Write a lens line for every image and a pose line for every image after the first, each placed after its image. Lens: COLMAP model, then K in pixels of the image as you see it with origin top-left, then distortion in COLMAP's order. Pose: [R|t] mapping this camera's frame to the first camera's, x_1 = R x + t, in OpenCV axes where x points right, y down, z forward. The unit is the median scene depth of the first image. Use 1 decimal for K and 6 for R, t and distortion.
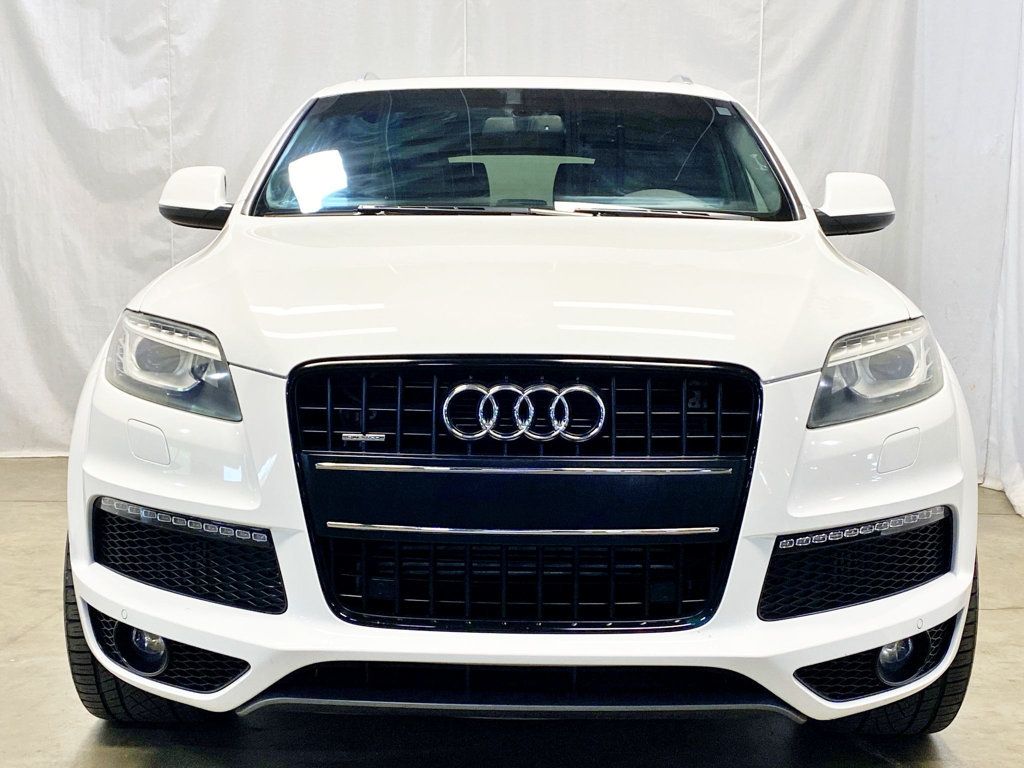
lens RADIAL K [[1397.0, 0, 512.0], [0, 1397.0, 384.0], [0, 0, 1]] dist [0.183440, -0.557024]
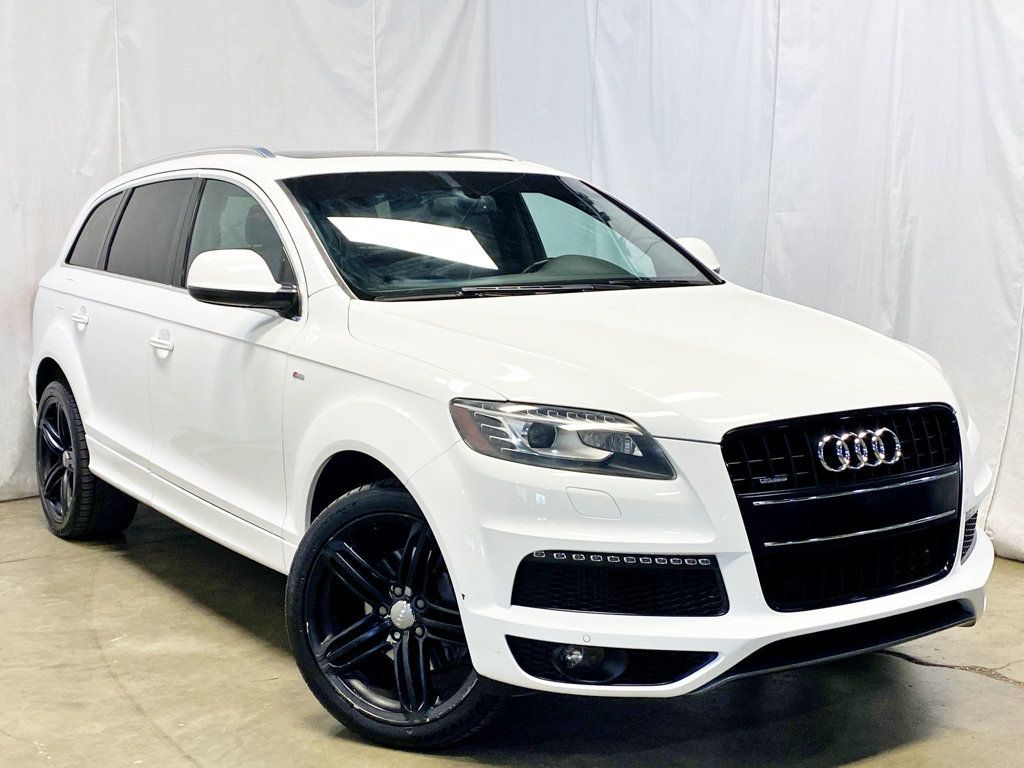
lens RADIAL K [[1397.0, 0, 512.0], [0, 1397.0, 384.0], [0, 0, 1]] dist [0.183440, -0.557024]
pose [[0.832686, -0.084992, 0.547183, -1.030596], [0.074153, 0.996365, 0.041918, -0.129249], [-0.548757, 0.005671, 0.835962, -0.035441]]
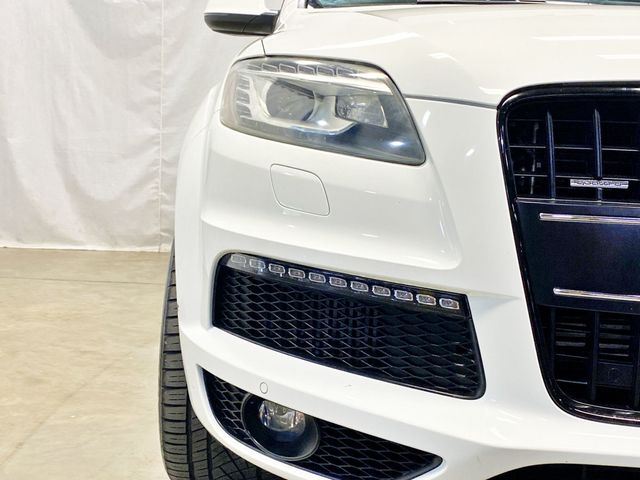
lens RADIAL K [[873.1, 0, 320.0], [0, 873.1, 240.0], [0, 0, 1]] dist [0.183440, -0.557024]
pose [[0.999168, 0.040432, 0.005388, -0.250674], [-0.040485, 0.999128, 0.010204, 0.067319], [-0.004971, -0.010414, 0.999933, 0.474722]]
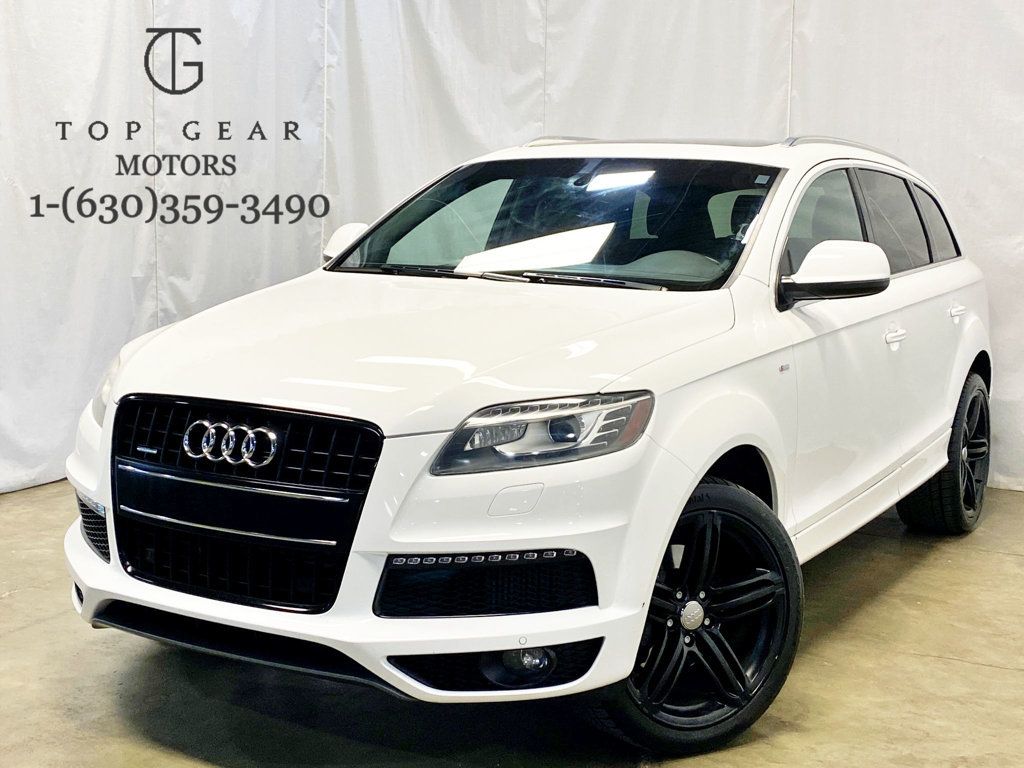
lens RADIAL K [[1397.0, 0, 512.0], [0, 1397.0, 384.0], [0, 0, 1]] dist [0.183440, -0.557024]
pose [[0.867790, 0.073162, -0.491516, 0.886521], [-0.064938, 0.997317, 0.033801, -0.098491], [0.492670, 0.002586, 0.870213, -0.079794]]
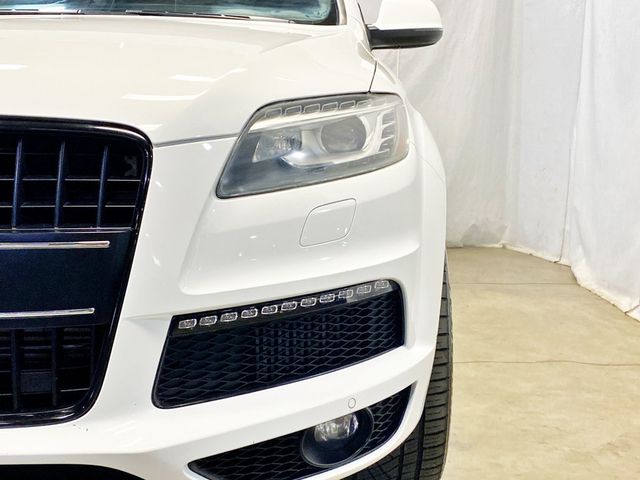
lens RADIAL K [[830.6, 0, 319.0], [0, 830.6, 194.5], [0, 0, 1]] dist [-0.008686, -0.017665]
pose [[0.999996, 0.002672, -0.000988, 0.271551], [-0.002664, 0.999961, 0.008378, 0.024475], [0.001011, -0.008375, 0.999964, 0.451880]]
